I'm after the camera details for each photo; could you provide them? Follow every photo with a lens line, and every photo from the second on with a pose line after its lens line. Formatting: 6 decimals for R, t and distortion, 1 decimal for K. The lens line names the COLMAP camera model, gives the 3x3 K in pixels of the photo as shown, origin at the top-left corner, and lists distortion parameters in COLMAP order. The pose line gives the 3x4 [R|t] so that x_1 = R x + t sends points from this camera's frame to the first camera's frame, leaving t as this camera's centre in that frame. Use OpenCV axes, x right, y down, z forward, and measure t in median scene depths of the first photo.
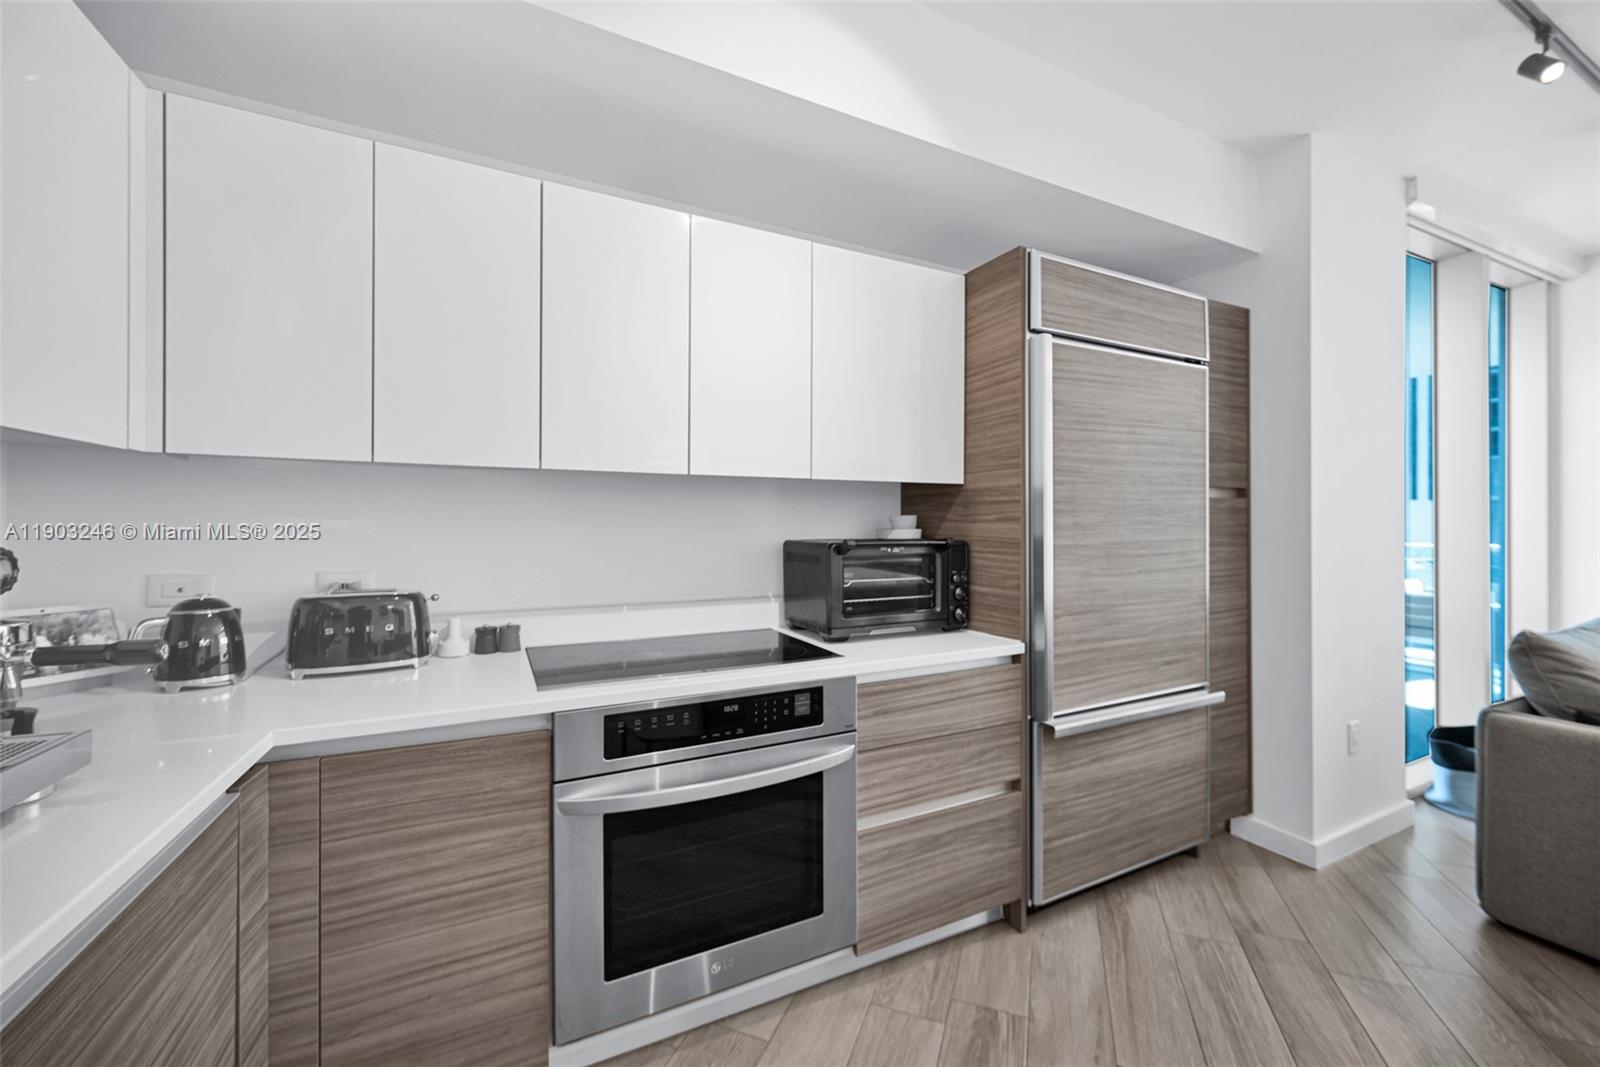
lens RADIAL K [[642.1, 0, 807.2], [0, 642.1, 524.3], [0, 0, 1]] dist [-0.000977, -0.000084]
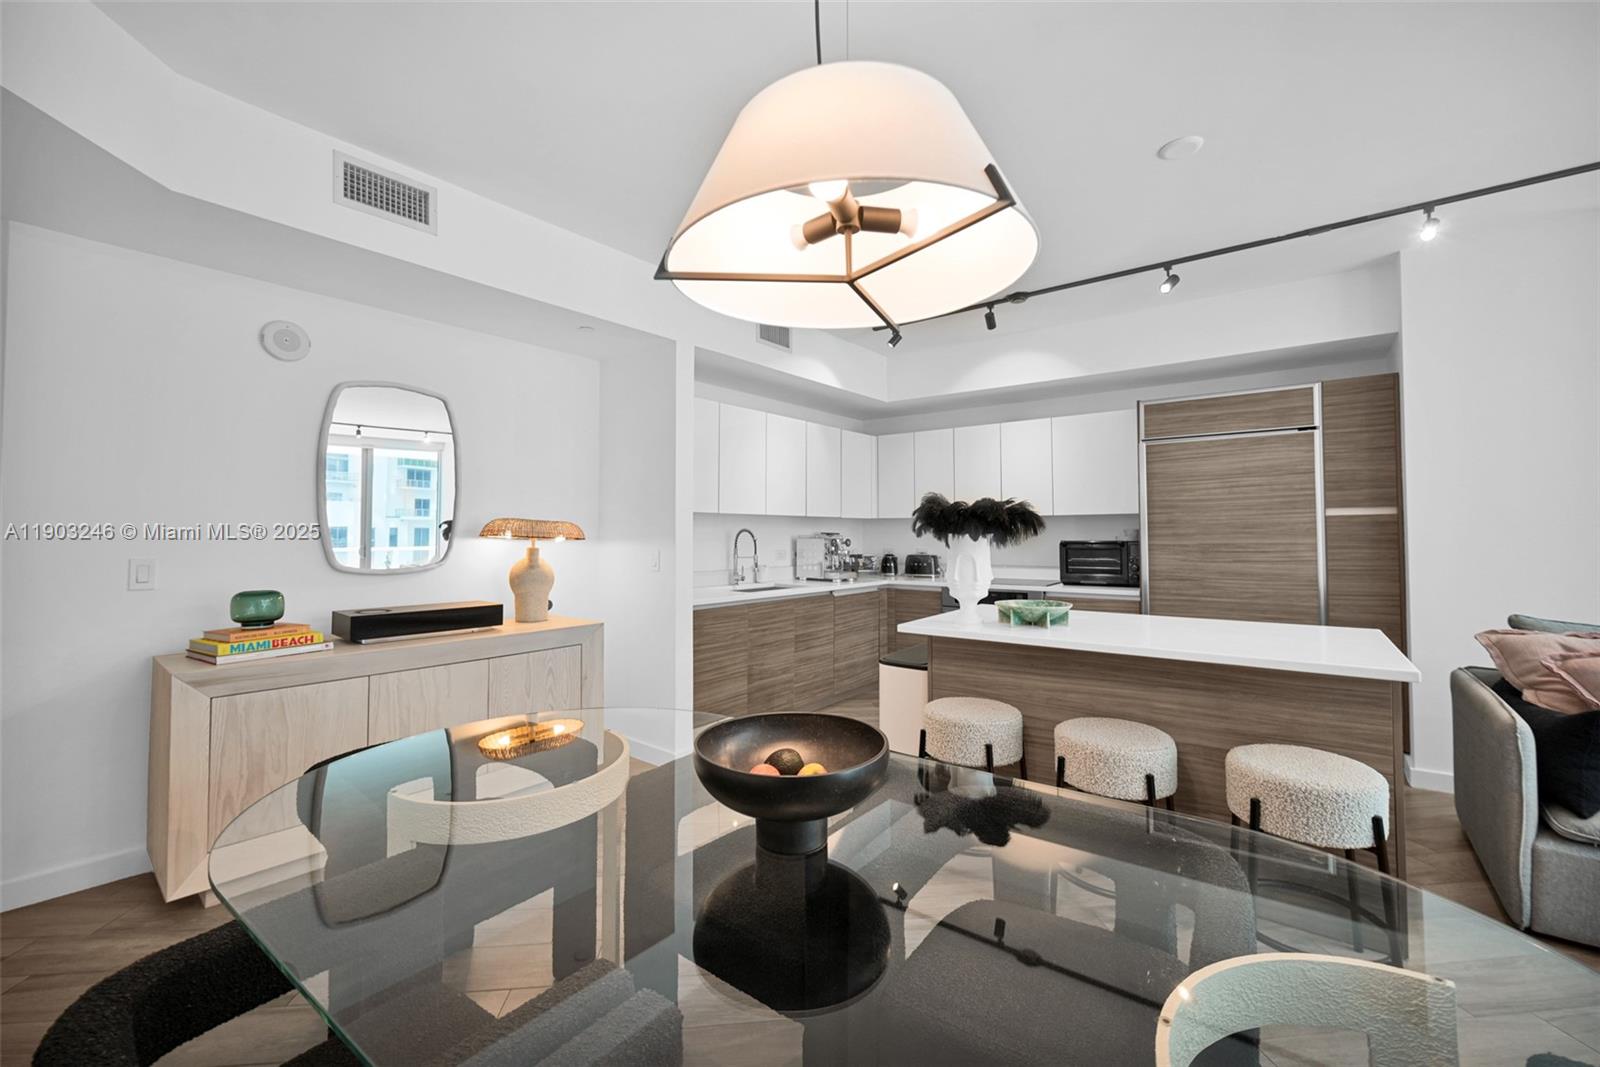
lens RADIAL K [[653.0, 0, 803.2], [0, 653.0, 517.9], [0, 0, 1]] dist [0.011159, -0.000027]
pose [[0.456786, -0.024087, -0.889250, 1.917545], [0.003726, 0.999676, -0.025164, -0.002933], [0.889569, 0.008181, 0.456728, -1.045200]]
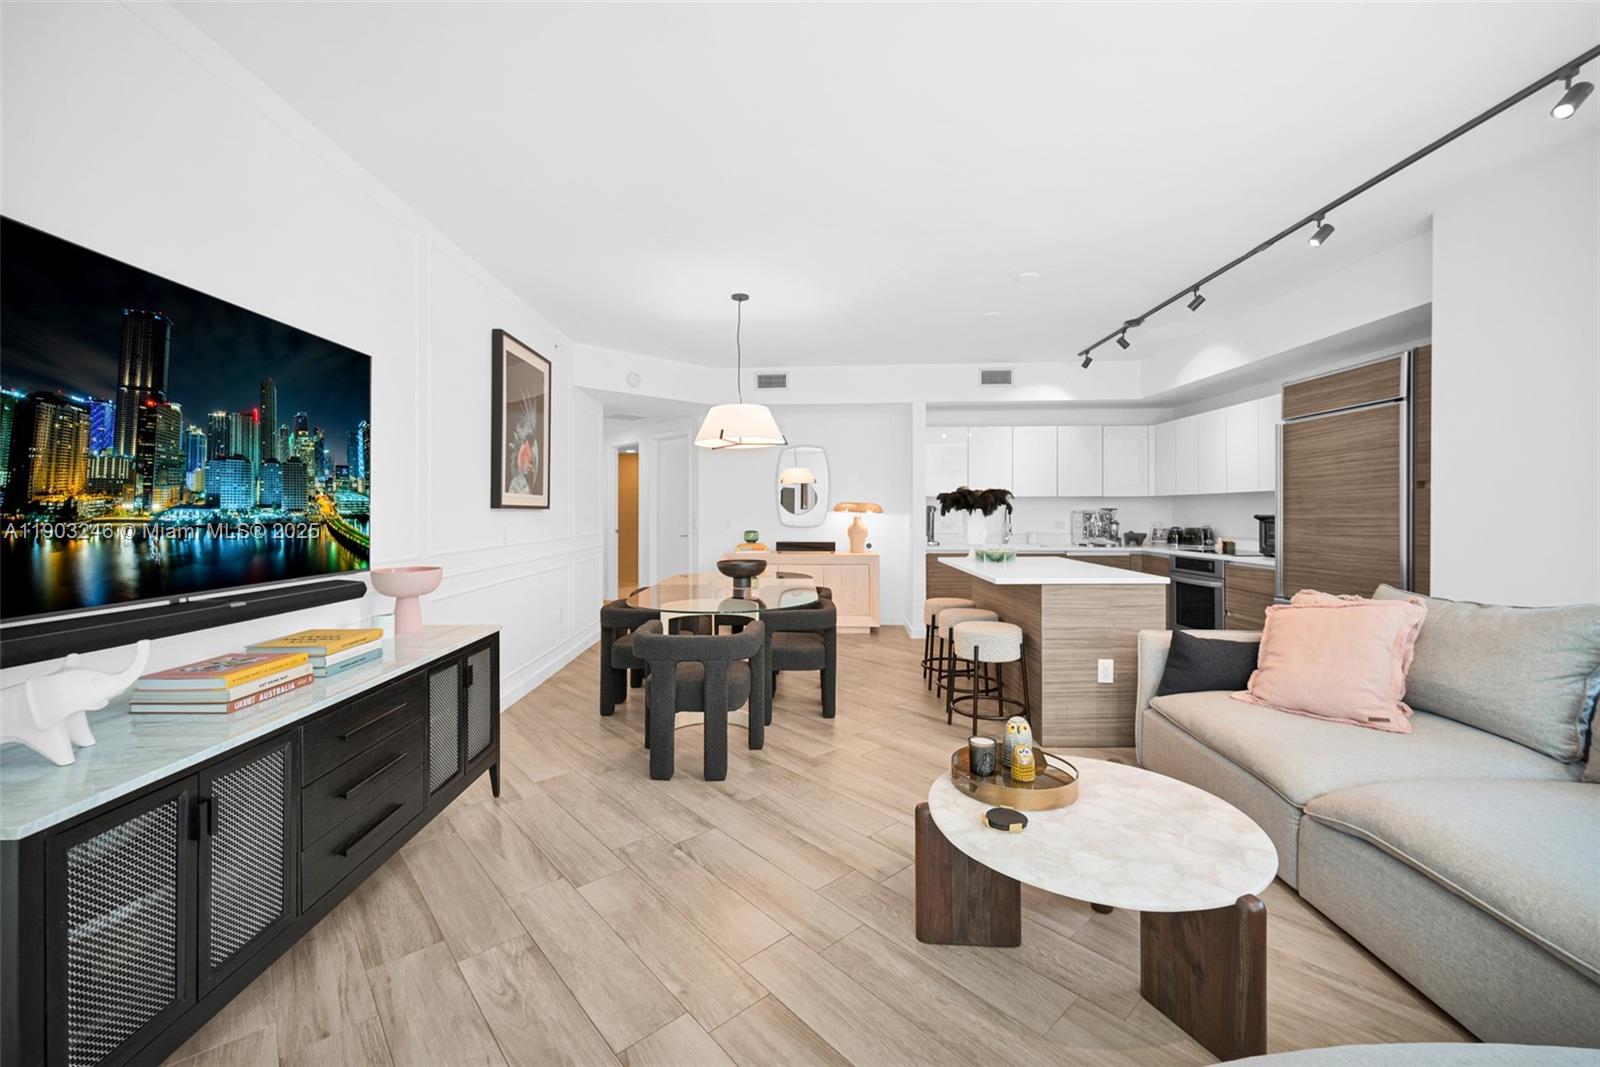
lens RADIAL K [[640.9, 0, 798.2], [0, 640.9, 515.7], [0, 0, 1]] dist [-0.001192, -0.000079]
pose [[-0.463004, 0.005749, -0.886337, 3.409029], [0.003053, 0.999983, 0.004891, 0.009173], [0.886351, -0.000441, -0.463014, 0.599745]]
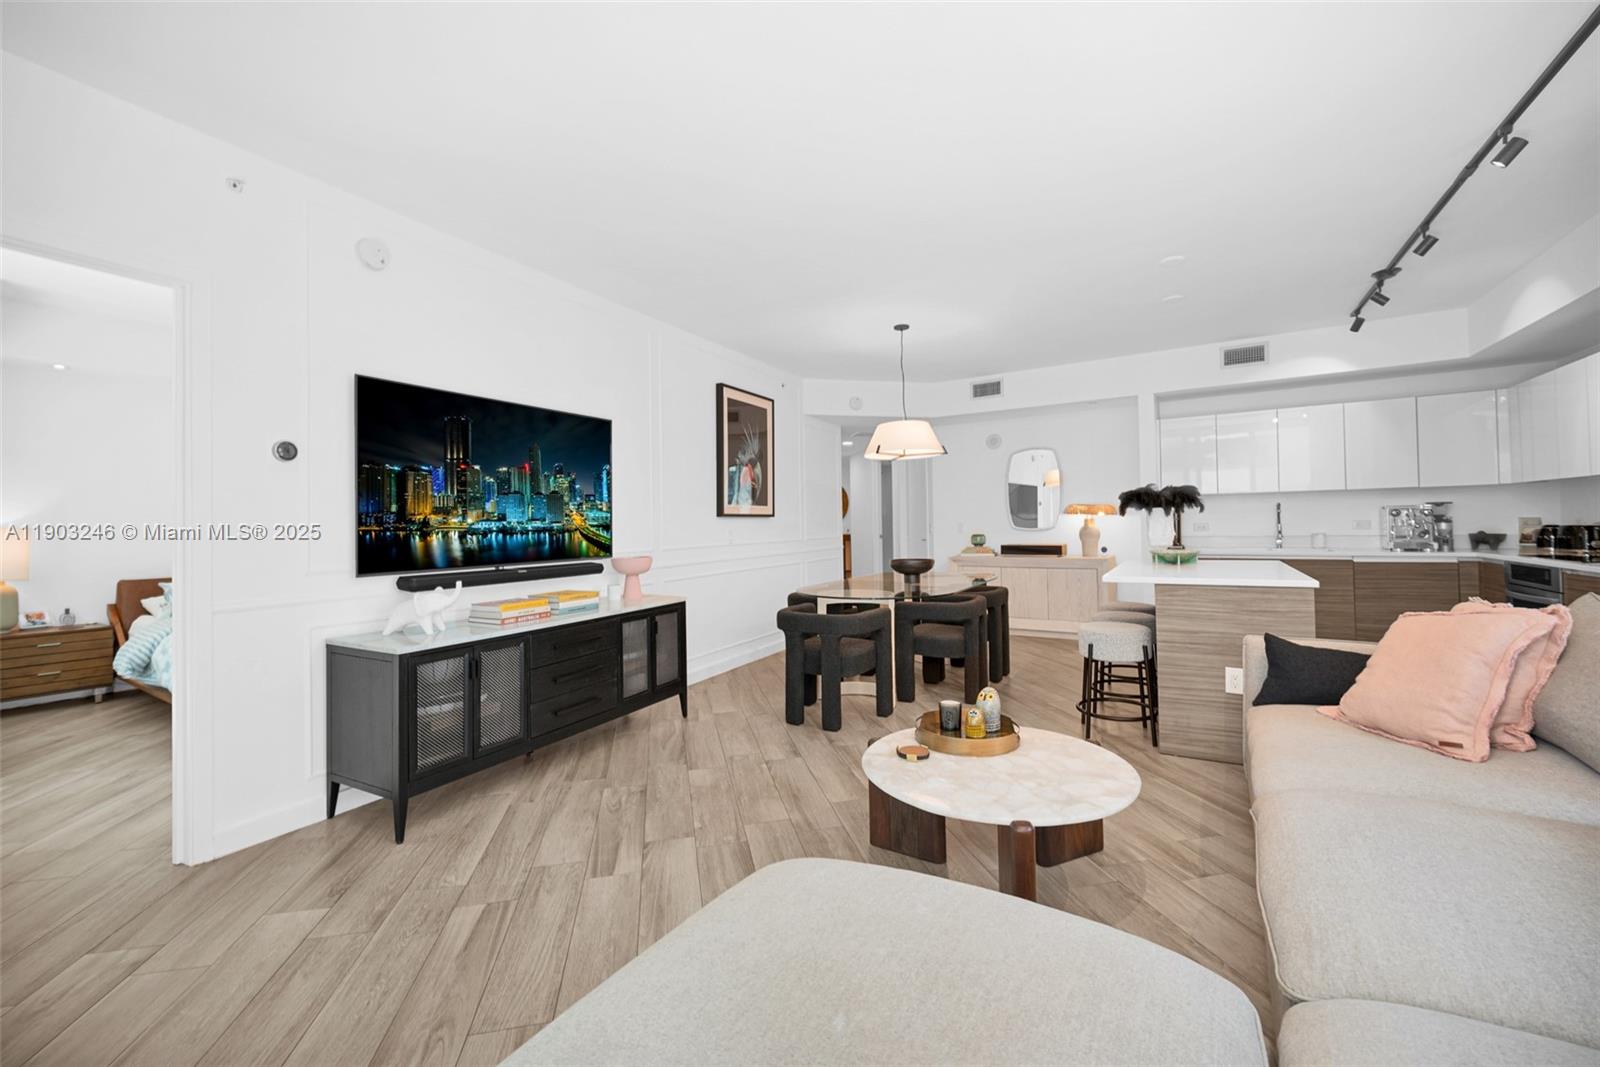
lens RADIAL K [[655.4, 0, 801.8], [0, 655.4, 515.9], [0, 0, 1]] dist [-0.000308, -0.000132]
pose [[-0.838901, 0.010554, -0.544181, 3.263909], [0.020182, 0.999728, -0.011724, 0.029583], [0.543909, -0.020818, -0.838886, 1.393718]]
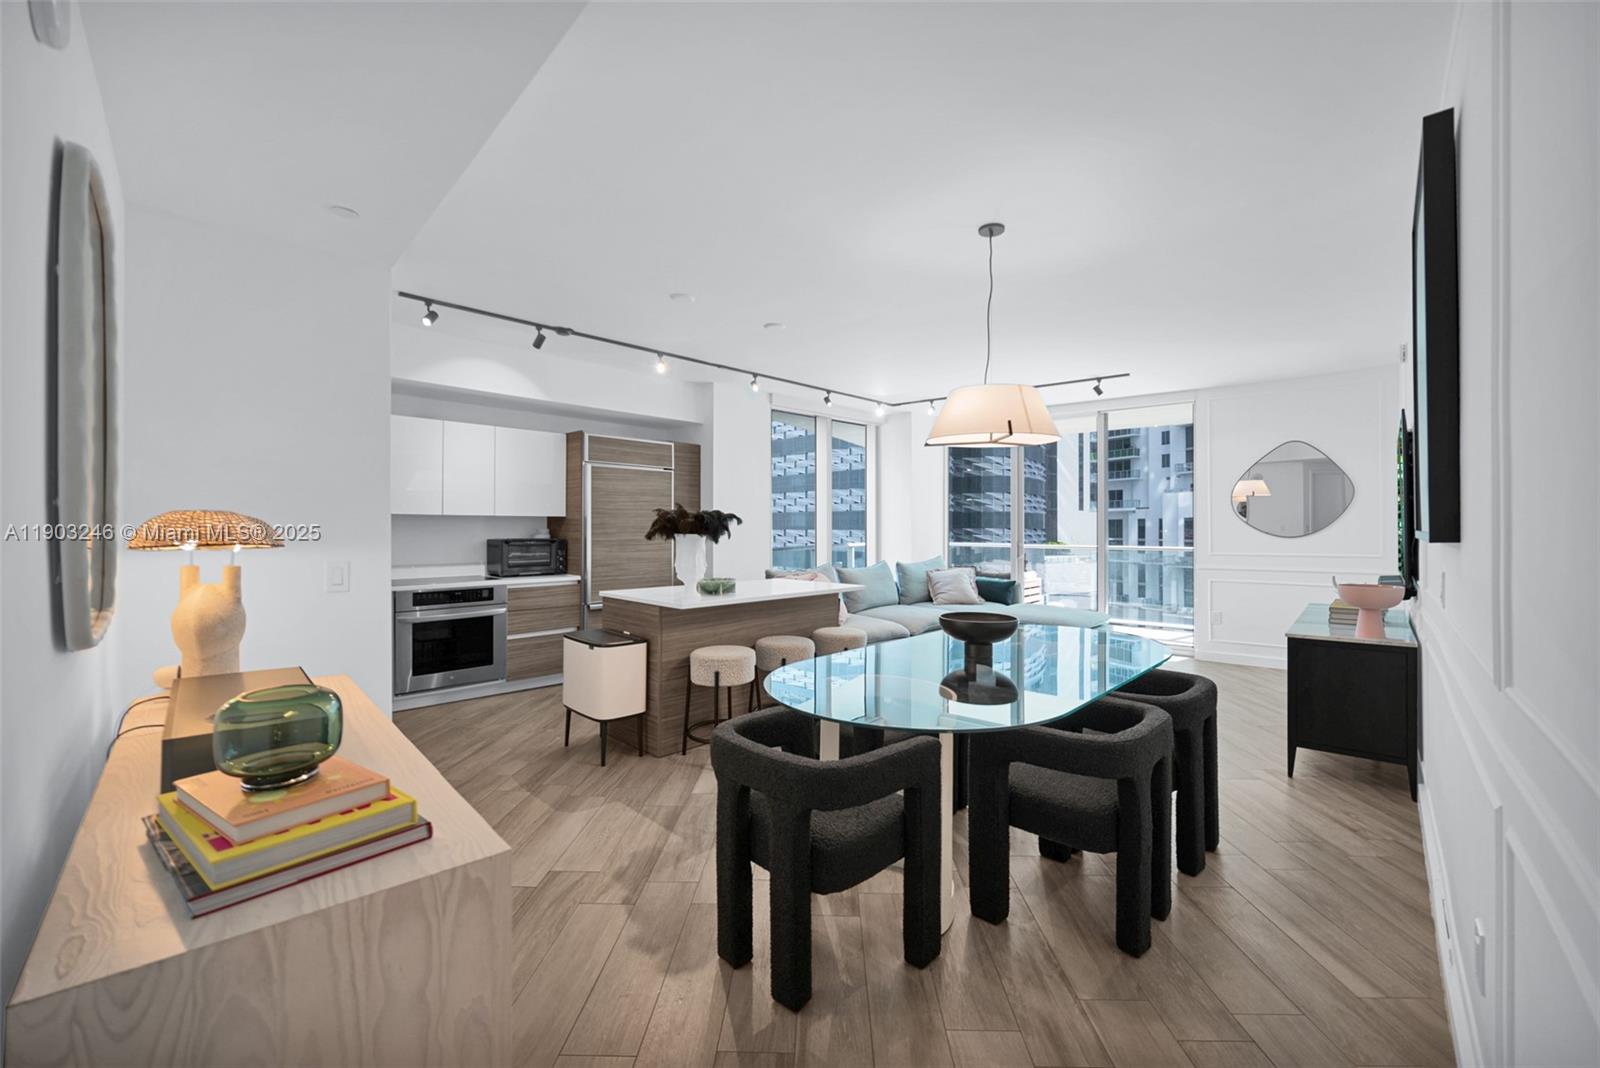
lens RADIAL K [[642.1, 0, 807.2], [0, 642.1, 524.8], [0, 0, 1]] dist [-0.000977, -0.000084]
pose [[0.943541, 0.005334, 0.331212, 0.376377], [-0.002922, 0.999965, -0.007779, -0.017050], [-0.331242, 0.006372, 0.943524, -2.097980]]
